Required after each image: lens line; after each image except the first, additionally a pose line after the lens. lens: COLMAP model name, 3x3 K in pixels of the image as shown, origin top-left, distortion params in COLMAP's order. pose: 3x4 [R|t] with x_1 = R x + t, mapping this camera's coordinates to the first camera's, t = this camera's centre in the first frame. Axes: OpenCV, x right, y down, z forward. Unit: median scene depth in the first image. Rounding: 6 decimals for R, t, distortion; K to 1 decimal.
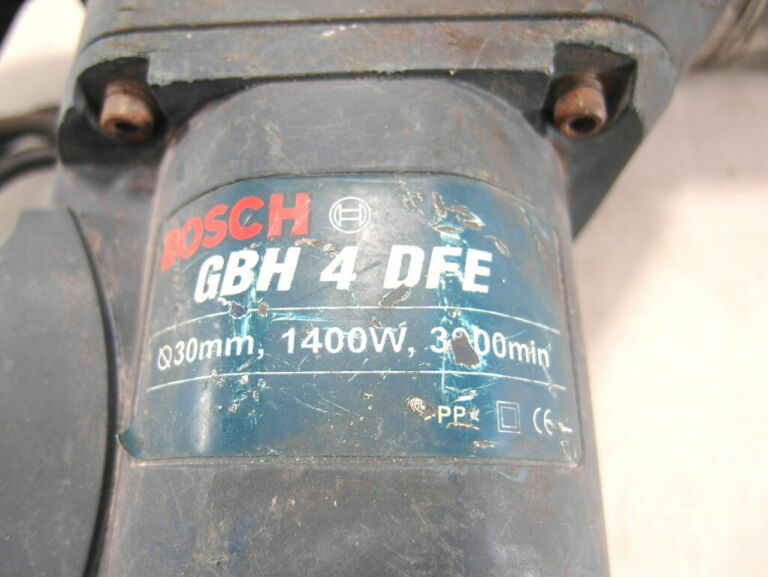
lens RADIAL K [[580.6, 0, 384.0], [0, 580.6, 288.5], [0, 0, 1]] dist [-0.060653, -0.000556]
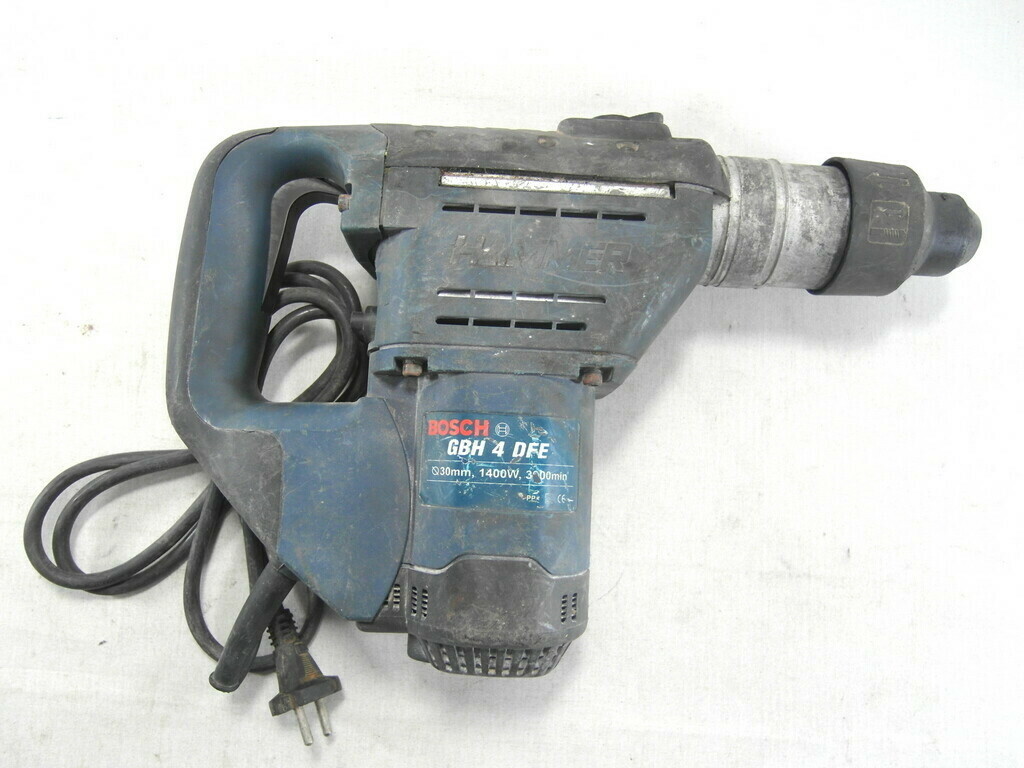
lens RADIAL K [[774.2, 0, 512.0], [0, 774.2, 384.0], [0, 0, 1]] dist [-0.060653, -0.000556]
pose [[0.998149, 0.051160, 0.032872, -0.156545], [-0.057338, 0.971841, 0.228553, -1.305967], [-0.020254, -0.230015, 0.972976, -2.896751]]
